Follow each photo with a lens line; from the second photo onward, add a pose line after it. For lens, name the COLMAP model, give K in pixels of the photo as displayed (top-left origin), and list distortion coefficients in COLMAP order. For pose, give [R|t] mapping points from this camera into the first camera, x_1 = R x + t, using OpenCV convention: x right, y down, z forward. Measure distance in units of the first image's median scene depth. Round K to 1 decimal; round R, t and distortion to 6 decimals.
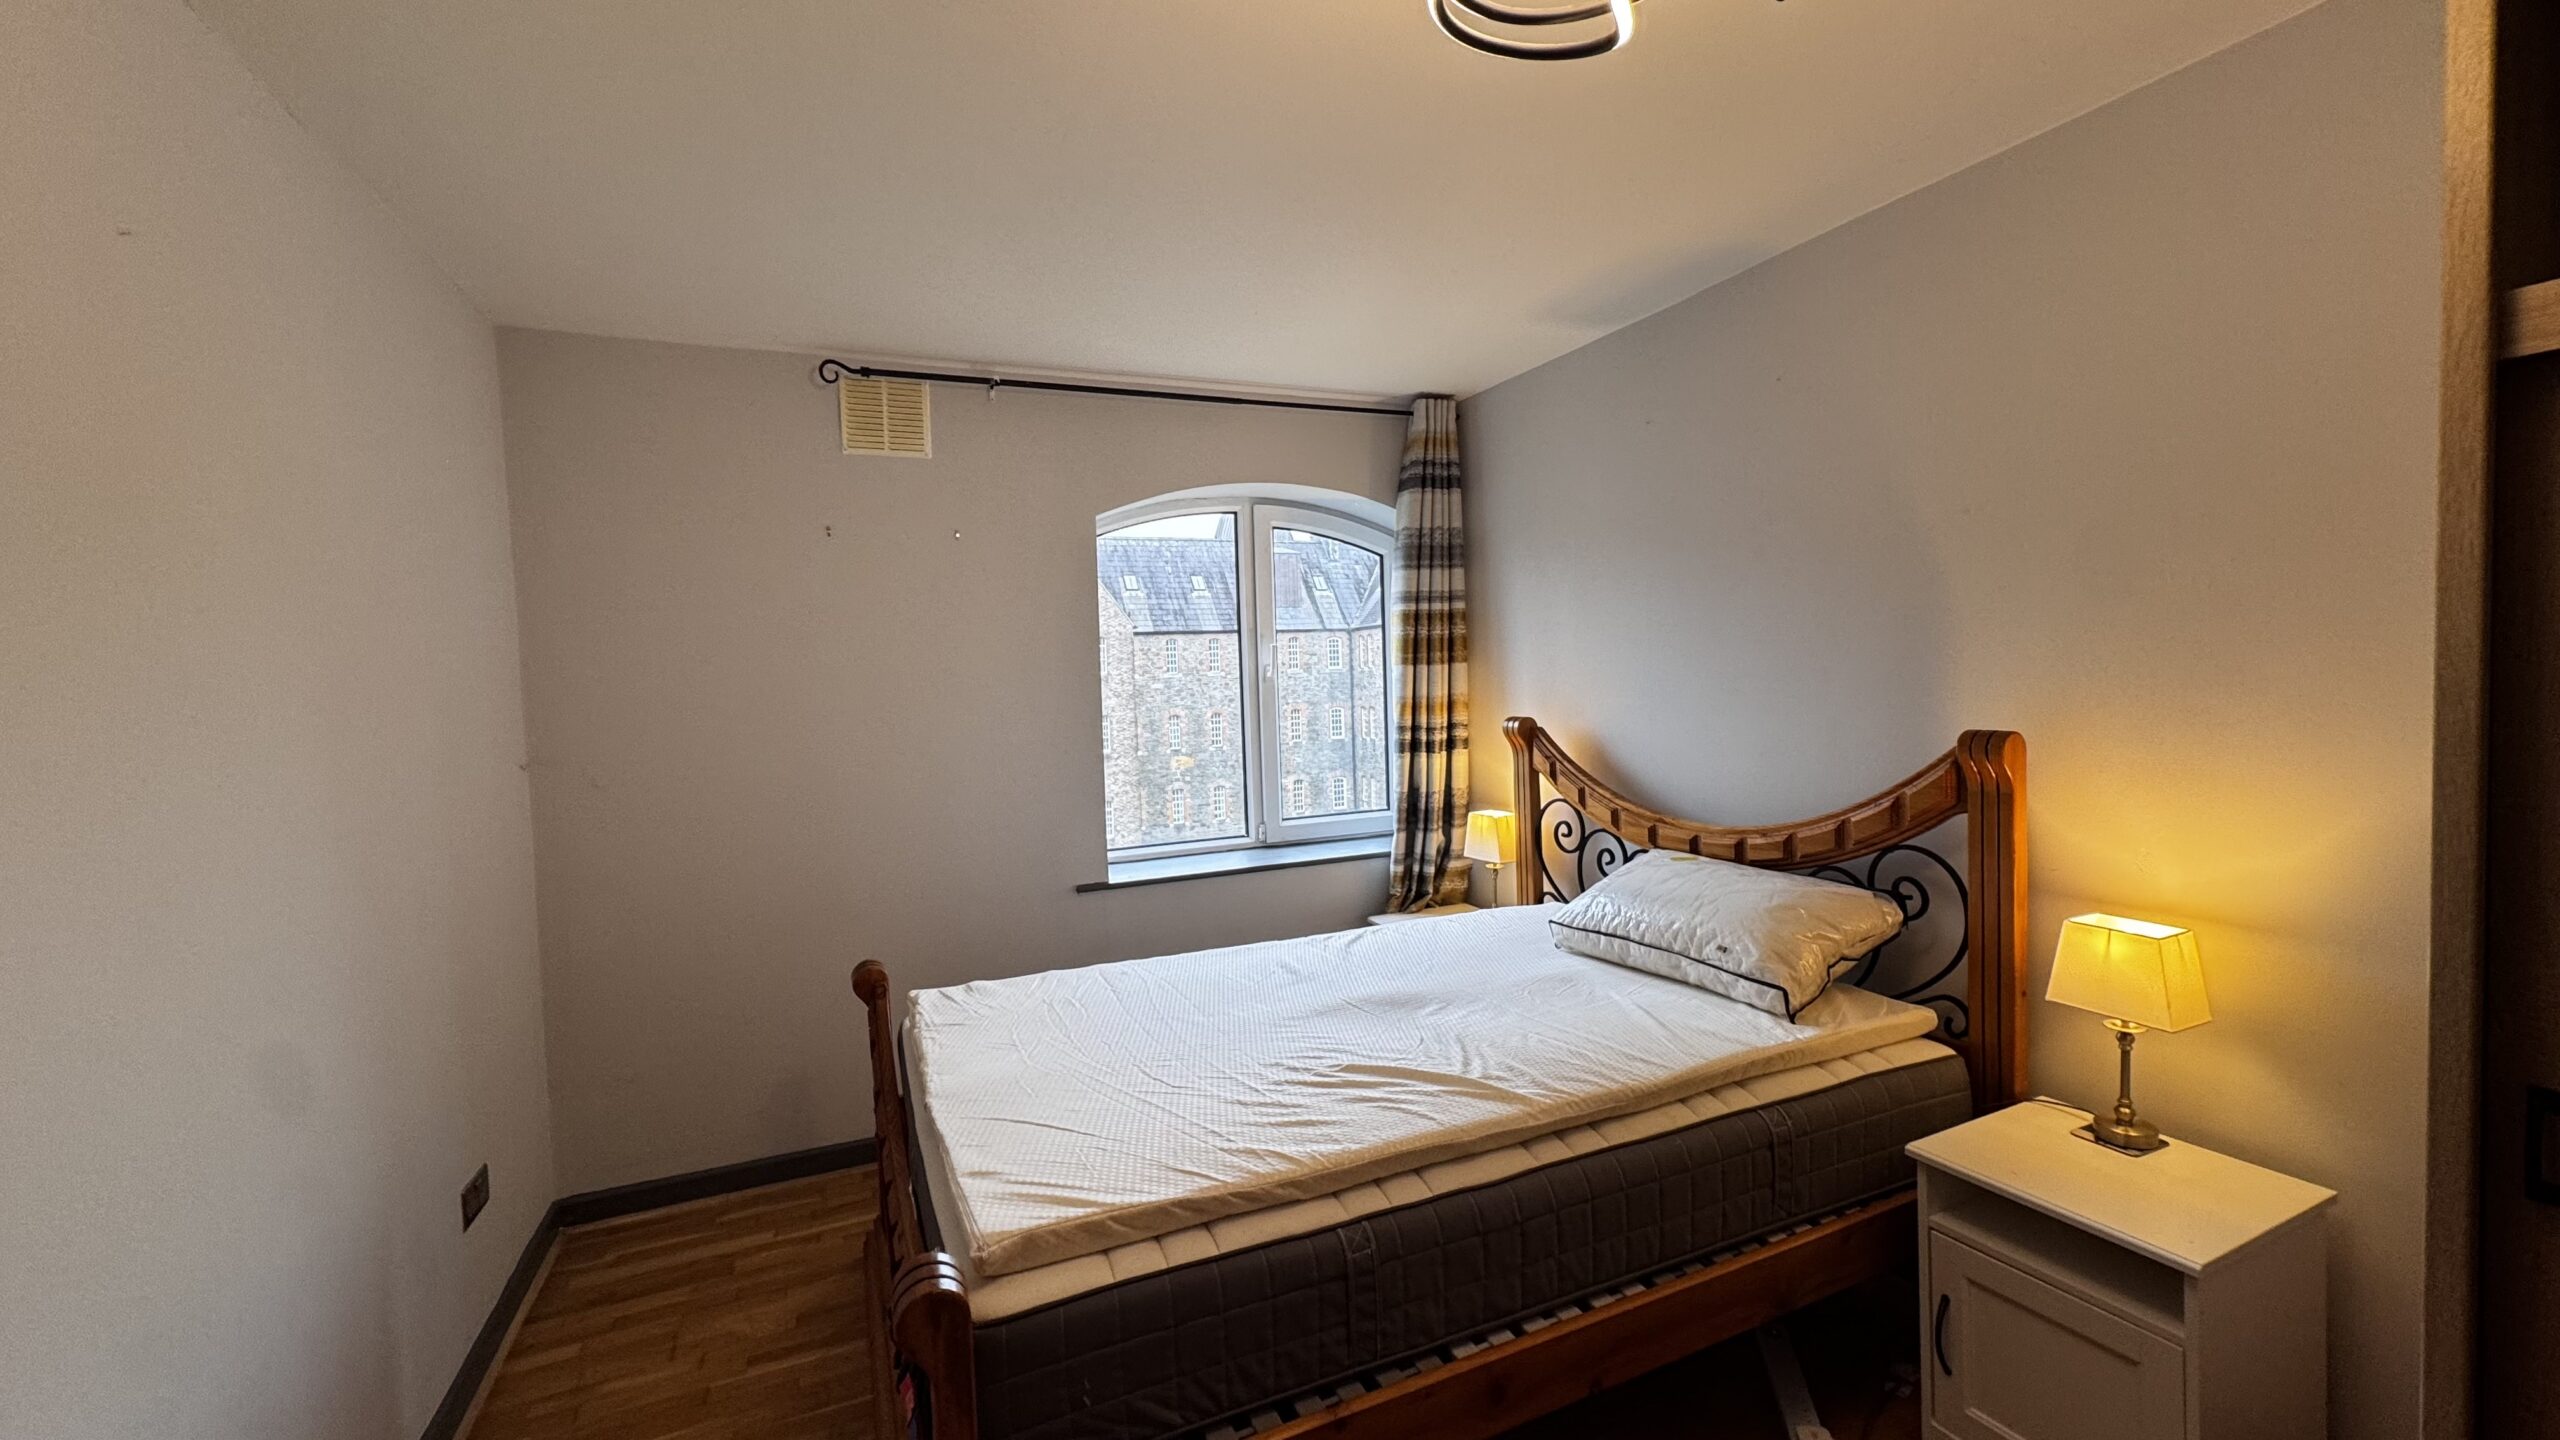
lens RADIAL K [[1009.5, 0, 1278.6], [0, 1009.5, 718.3], [0, 0, 1]] dist [-0.001242, -0.000142]
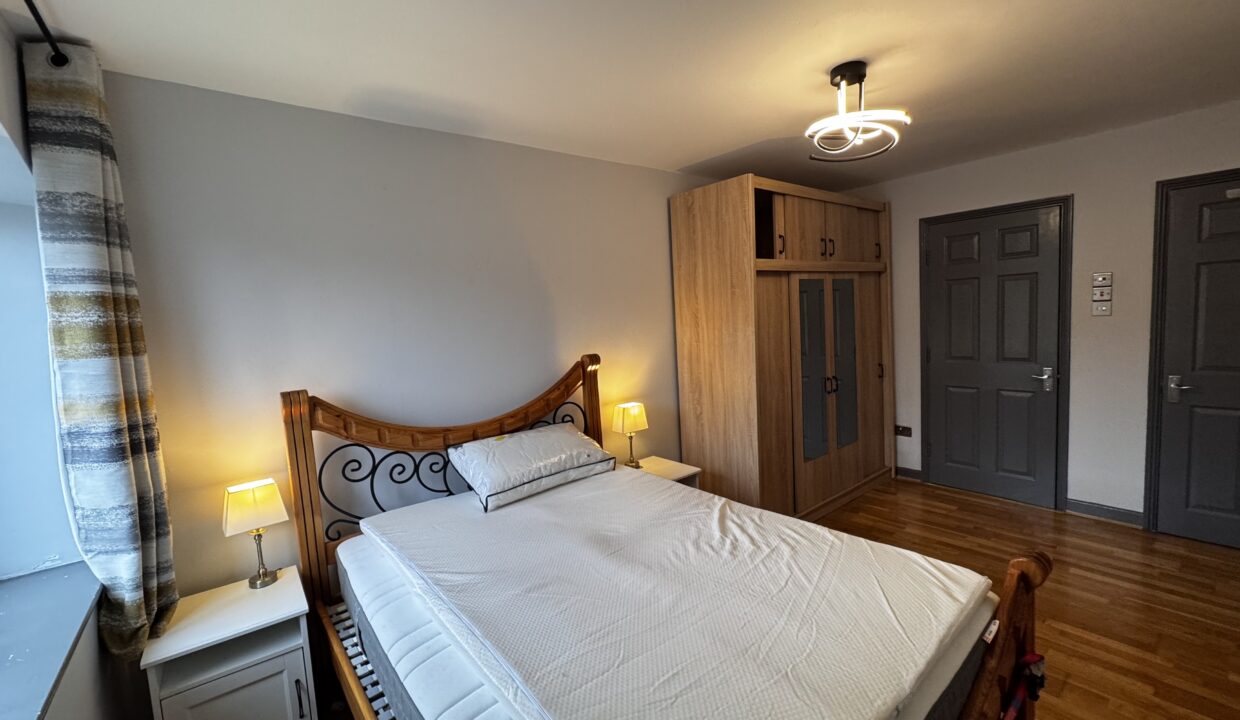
lens RADIAL K [[505.7, 0, 620.0], [0, 505.7, 360.0], [0, 0, 1]] dist [0.000981, 0.000181]
pose [[-0.257080, -0.040027, 0.965561, -0.613505], [0.105023, 0.992067, 0.069088, -0.053415], [-0.960666, 0.119167, -0.250837, 1.075112]]
